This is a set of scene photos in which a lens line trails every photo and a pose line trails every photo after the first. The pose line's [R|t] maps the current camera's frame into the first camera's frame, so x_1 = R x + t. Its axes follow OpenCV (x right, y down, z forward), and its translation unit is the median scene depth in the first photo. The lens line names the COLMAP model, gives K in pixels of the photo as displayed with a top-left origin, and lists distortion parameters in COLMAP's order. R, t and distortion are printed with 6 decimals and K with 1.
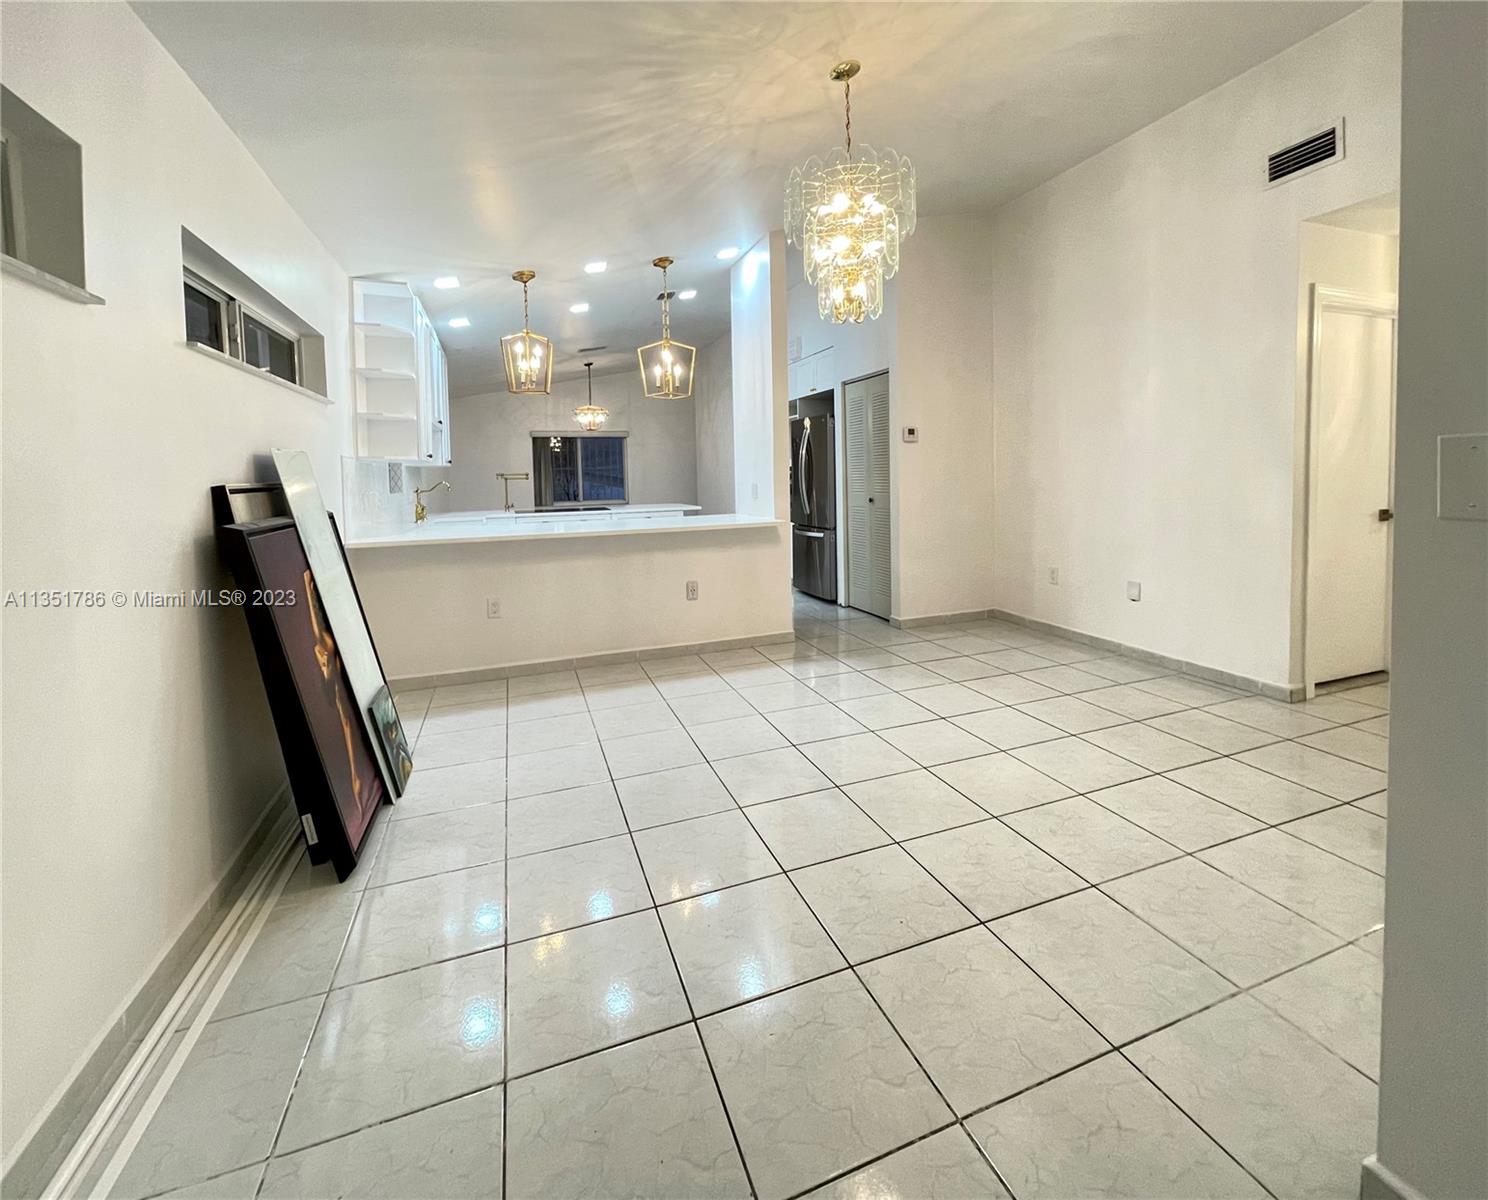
lens RADIAL K [[642.3, 0, 746.8], [0, 642.3, 508.8], [0, 0, 1]] dist [0.000032, -0.000515]
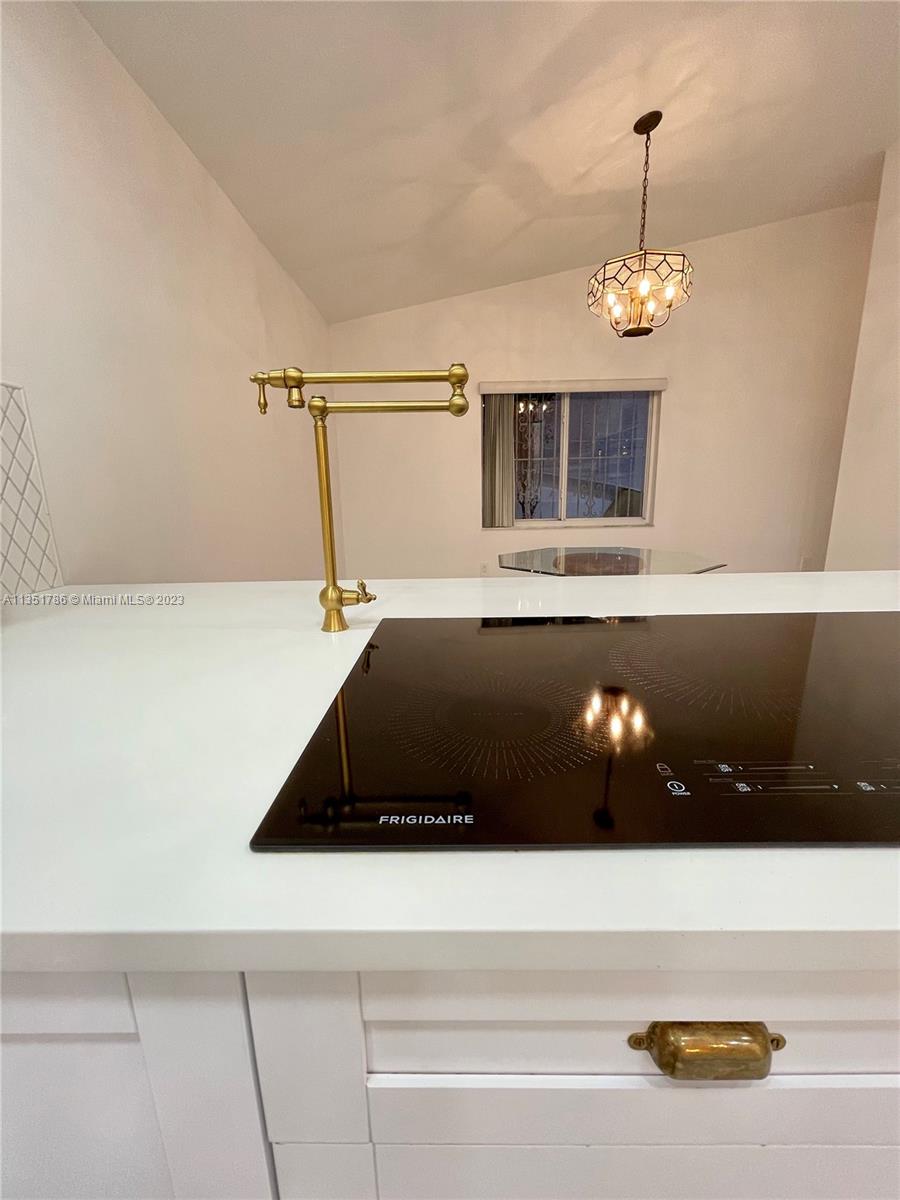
lens RADIAL K [[483.5, 0, 459.5], [0, 483.5, 601.4], [0, 0, 1]] dist [-0.000630, -0.000783]
pose [[0.936938, 0.081928, -0.339757, -0.424453], [-0.020391, 0.983295, 0.180875, -0.034441], [0.348900, -0.162541, 0.922957, 1.259031]]
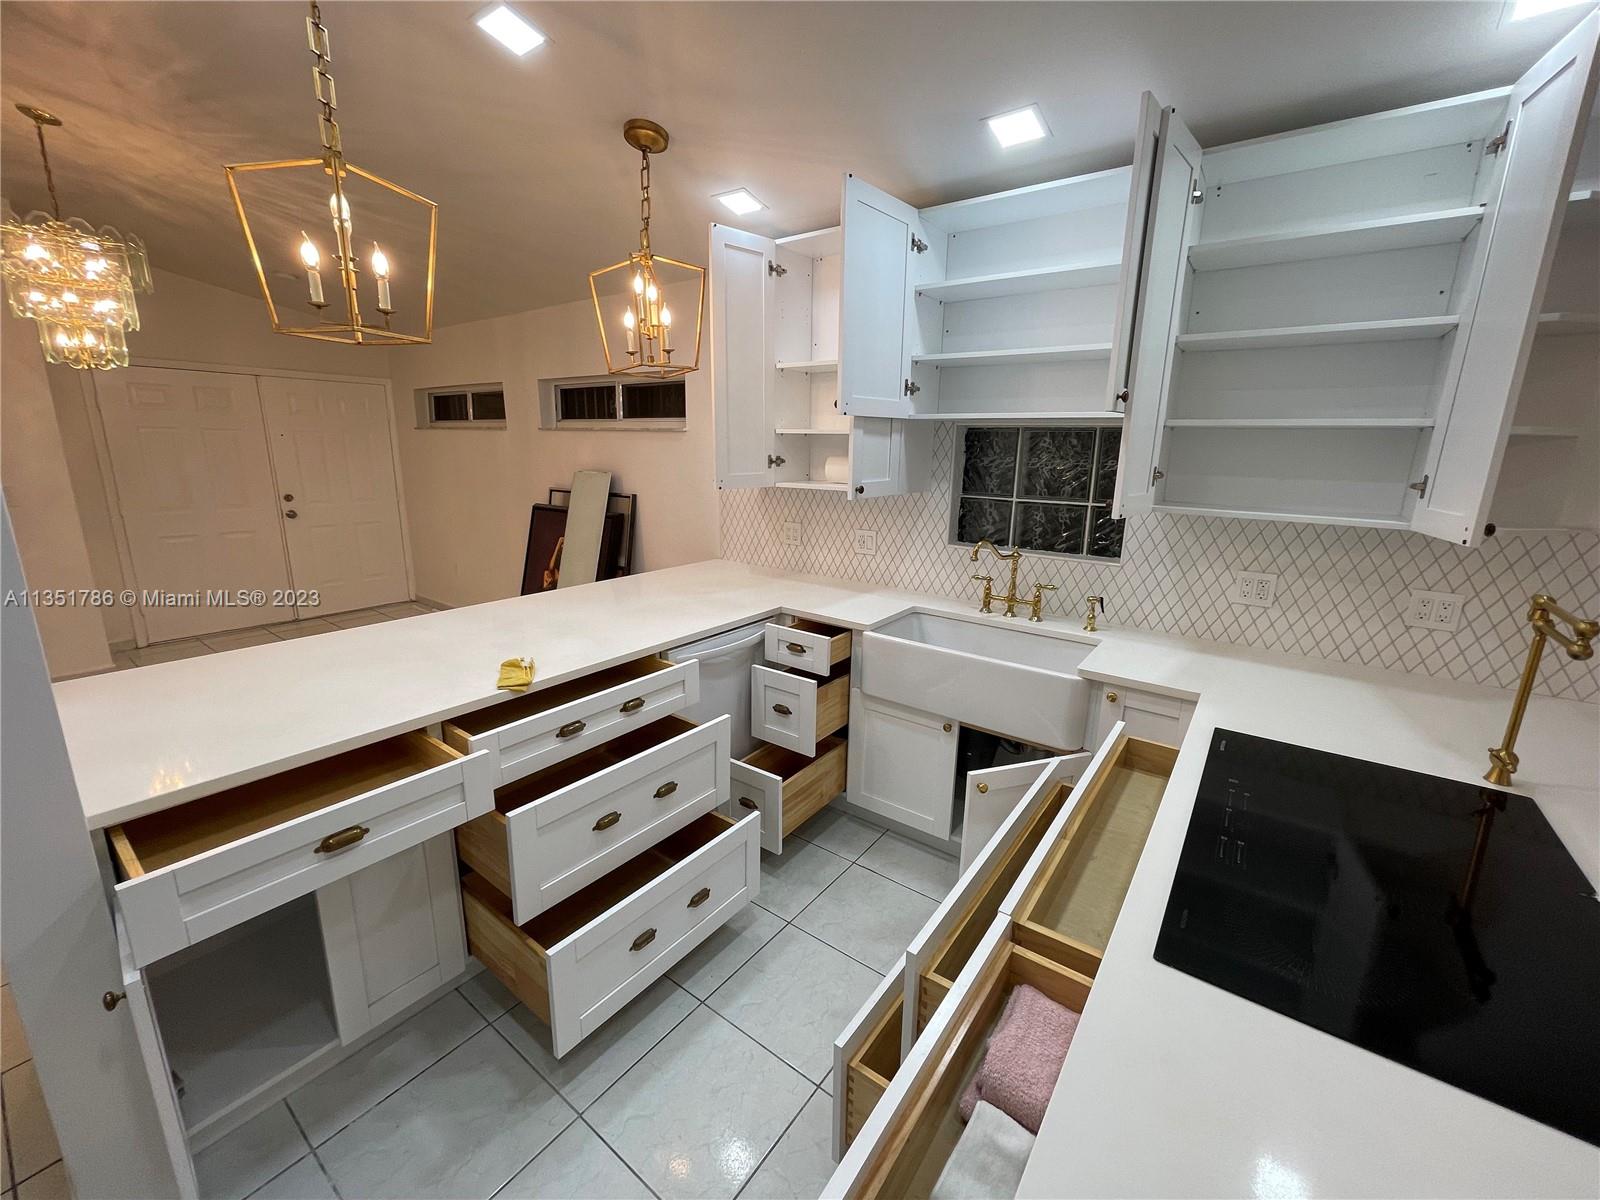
lens RADIAL K [[644.6, 0, 794.6], [0, 644.6, 589.8], [0, 0, 1]] dist [-0.000630, -0.000783]
pose [[-0.840911, 0.130105, -0.525301, -0.119765], [-0.025944, 0.959863, 0.279266, -0.148199], [0.540551, 0.248467, -0.803784, 1.437883]]
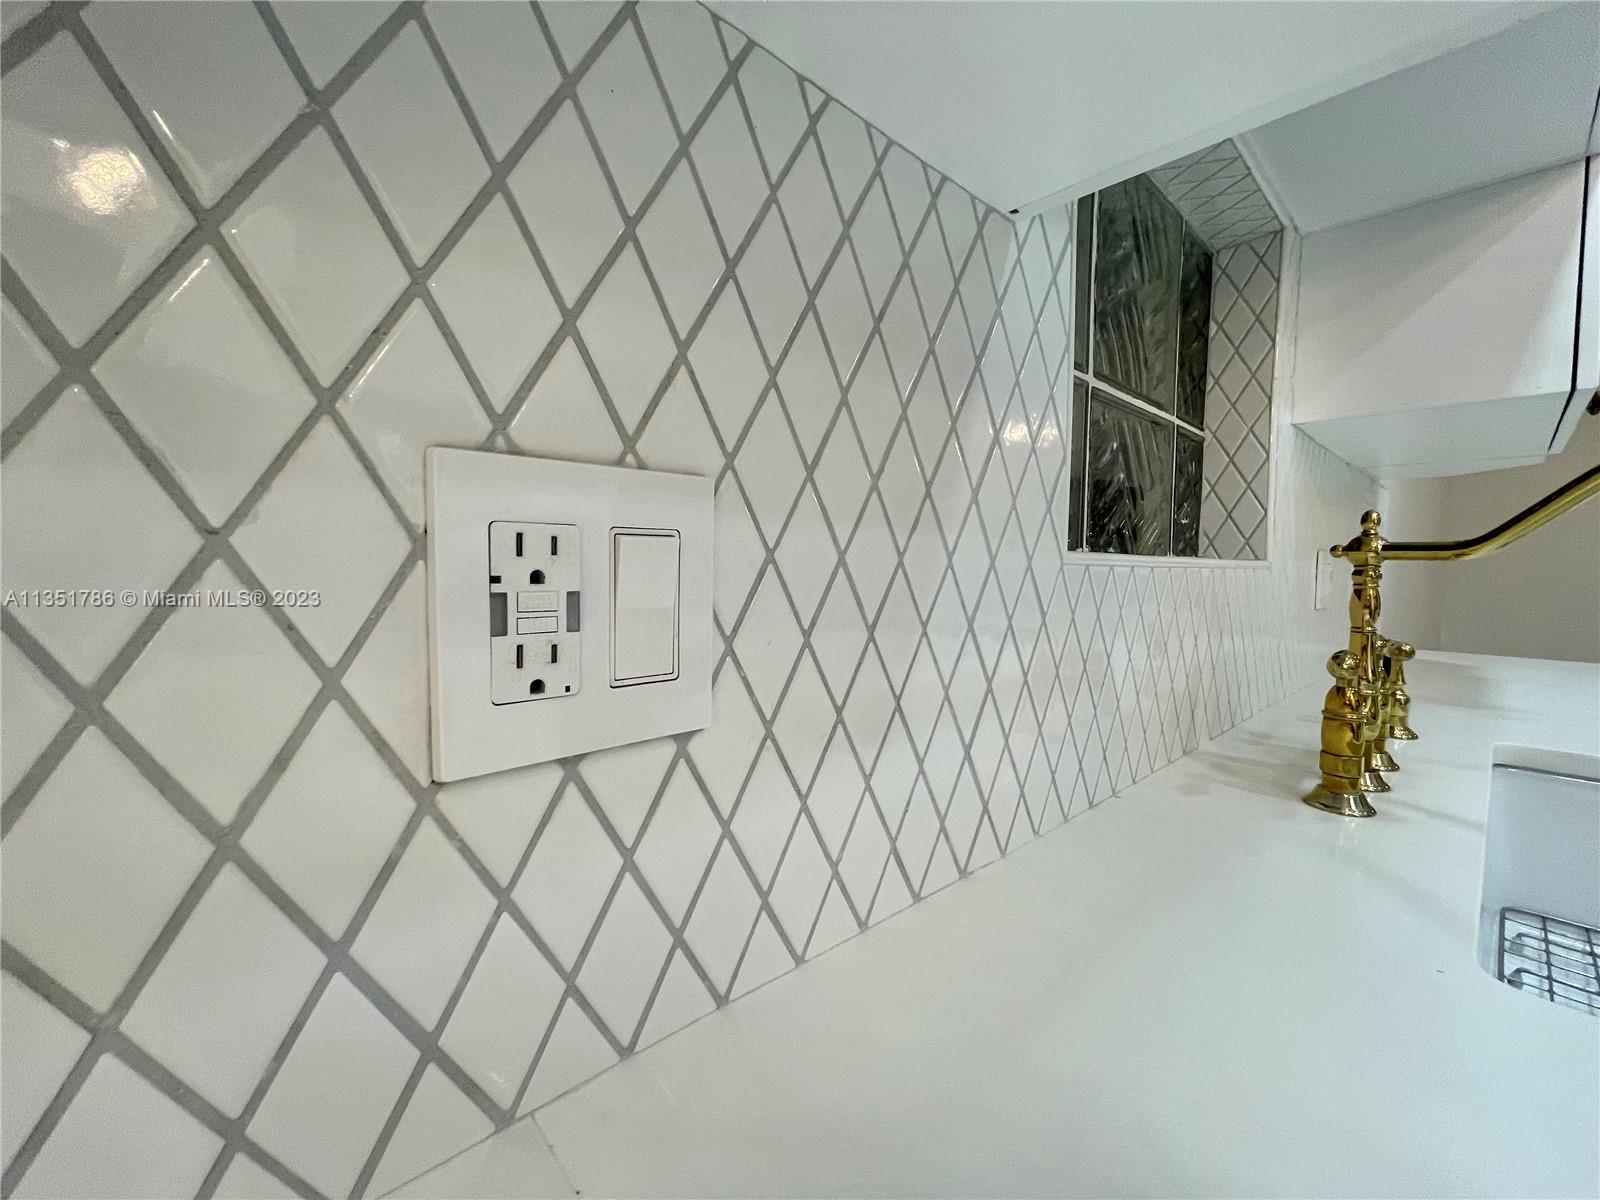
lens RADIAL K [[644.6, 0, 805.1], [0, 644.6, 591.2], [0, 0, 1]] dist [-0.000630, -0.000783]
pose [[0.374943, 0.072770, -0.924187, -0.477691], [-0.070814, 0.996250, 0.049714, -0.017937], [0.924339, 0.046805, 0.378690, 0.930063]]
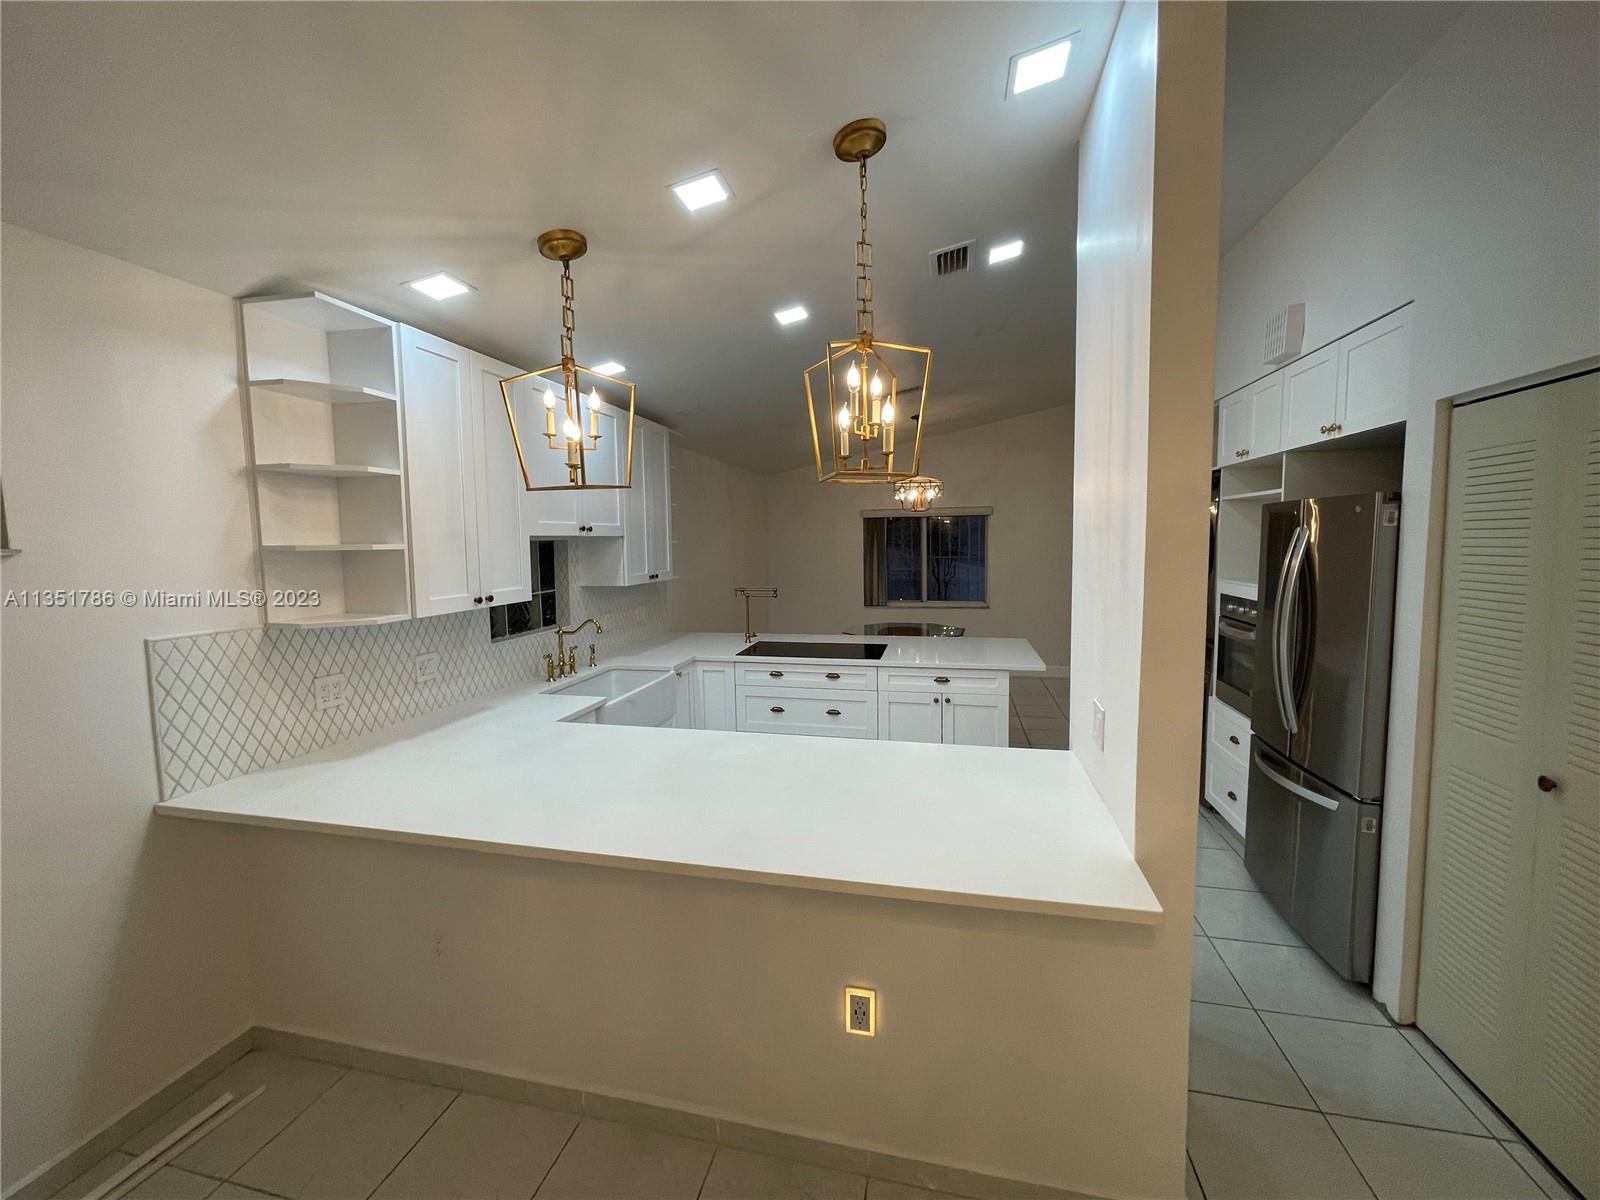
lens RADIAL K [[644.6, 0, 793.3], [0, 644.6, 588.9], [0, 0, 1]] dist [-0.000630, -0.000783]
pose [[0.829718, 0.053248, -0.555637, 0.070542], [-0.032971, 0.998377, 0.046443, -0.122942], [0.557208, -0.020215, 0.830127, 0.631484]]
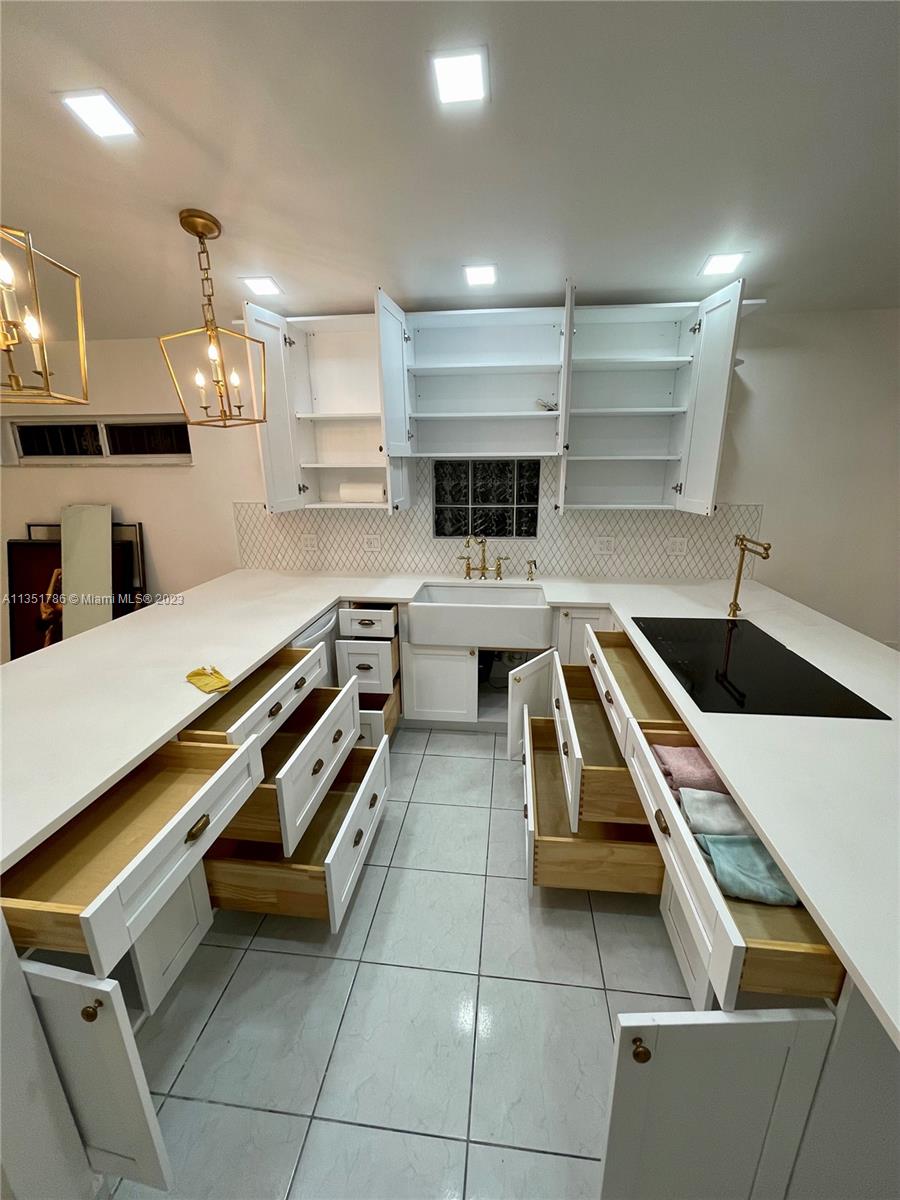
lens RADIAL K [[483.5, 0, 454.2], [0, 483.5, 596.9], [0, 0, 1]] dist [-0.000630, -0.000783]
pose [[-0.453714, 0.268784, -0.849646, 0.028780], [-0.029539, 0.948370, 0.315789, -0.163190], [0.890657, 0.168375, -0.422349, 1.349838]]
